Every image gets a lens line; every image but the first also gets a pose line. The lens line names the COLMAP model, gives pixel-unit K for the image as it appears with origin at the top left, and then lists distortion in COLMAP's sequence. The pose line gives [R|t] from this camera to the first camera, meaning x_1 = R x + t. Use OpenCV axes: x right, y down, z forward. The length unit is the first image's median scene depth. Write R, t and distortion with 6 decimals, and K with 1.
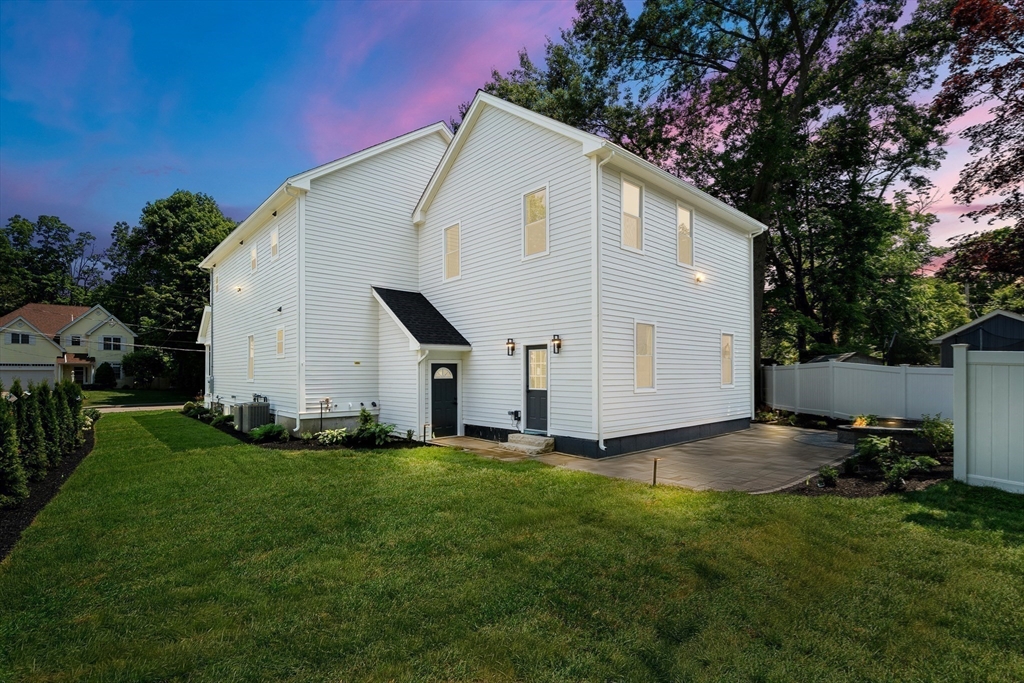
lens RADIAL K [[475.9, 0, 517.7], [0, 475.9, 378.7], [0, 0, 1]] dist [-0.001173, -0.001595]
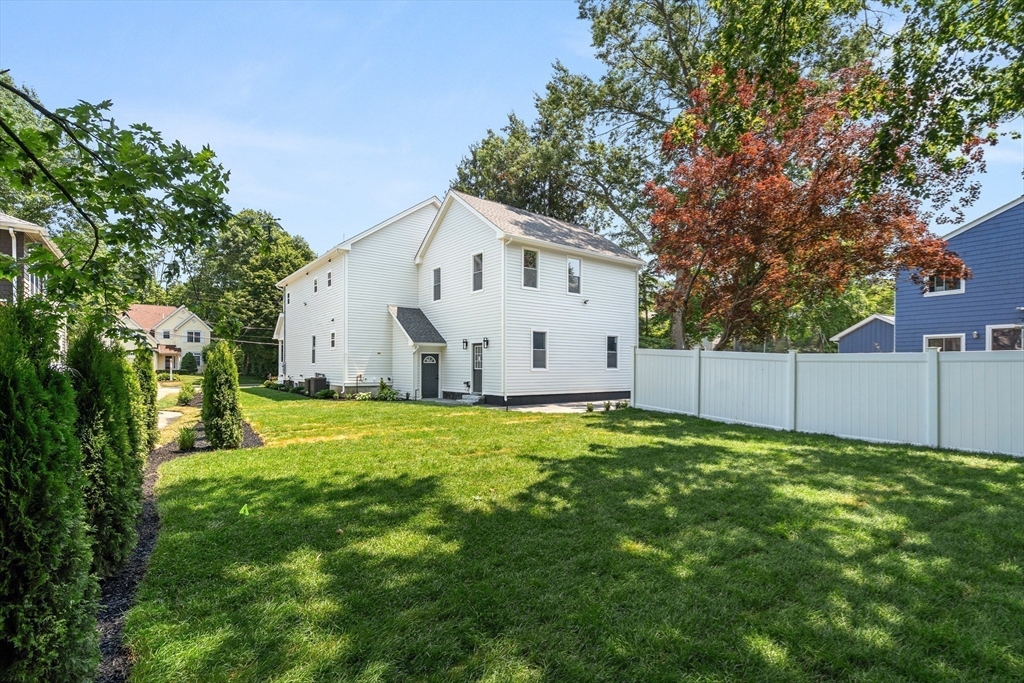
lens RADIAL K [[475.9, 0, 516.7], [0, 475.9, 369.2], [0, 0, 1]] dist [-0.001173, -0.001595]
pose [[0.997026, 0.005073, -0.076896, 0.257165], [-0.005081, 0.999987, 0.000089, 0.018452], [0.076895, 0.000302, 0.997039, -0.582942]]
